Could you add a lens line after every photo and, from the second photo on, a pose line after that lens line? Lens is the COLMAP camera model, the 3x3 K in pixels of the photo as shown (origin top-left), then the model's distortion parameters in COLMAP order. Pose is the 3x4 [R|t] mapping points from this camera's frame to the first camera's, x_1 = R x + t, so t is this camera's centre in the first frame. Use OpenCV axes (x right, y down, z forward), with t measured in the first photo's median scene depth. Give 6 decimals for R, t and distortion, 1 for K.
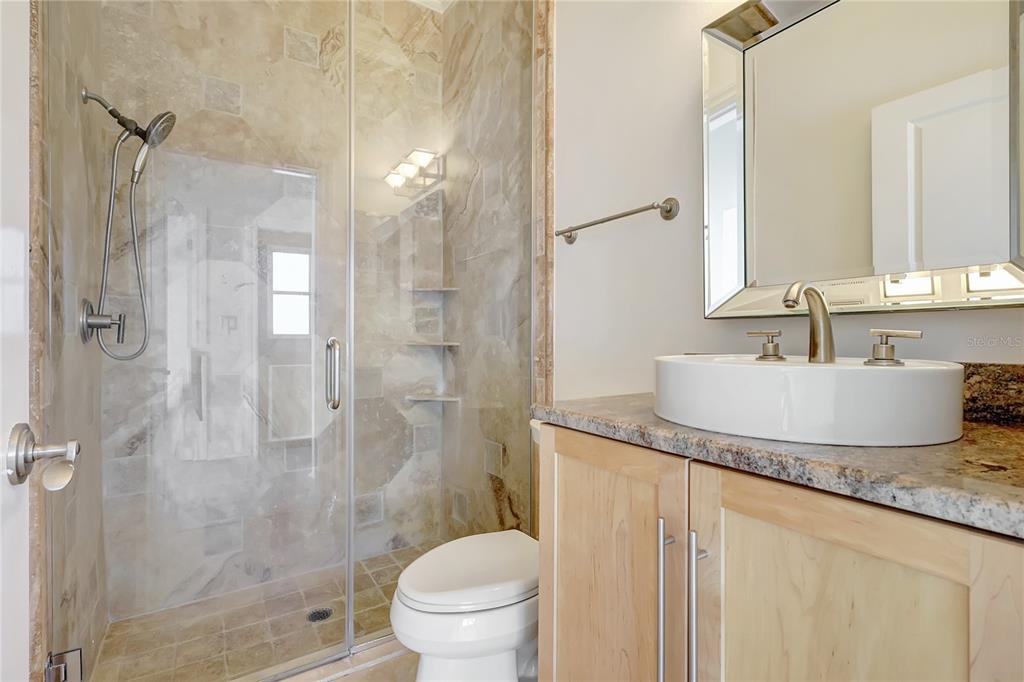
lens RADIAL K [[477.7, 0, 508.0], [0, 477.7, 343.8], [0, 0, 1]] dist [-0.001319, -0.000436]
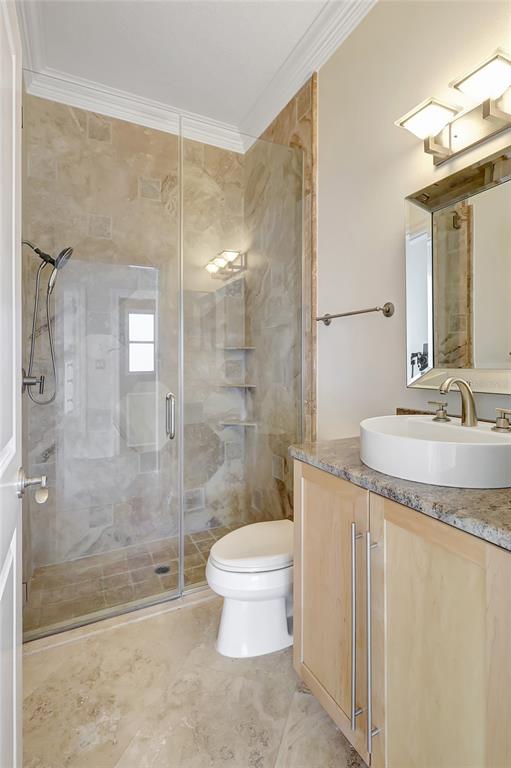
lens RADIAL K [[358.2, 0, 265.0], [0, 358.2, 373.5], [0, 0, 1]] dist [-0.001319, -0.000436]
pose [[0.995724, -0.002498, -0.092345, 0.035750], [0.002604, 0.999996, 0.001030, -0.054470], [0.092342, -0.001266, 0.995727, -0.098809]]
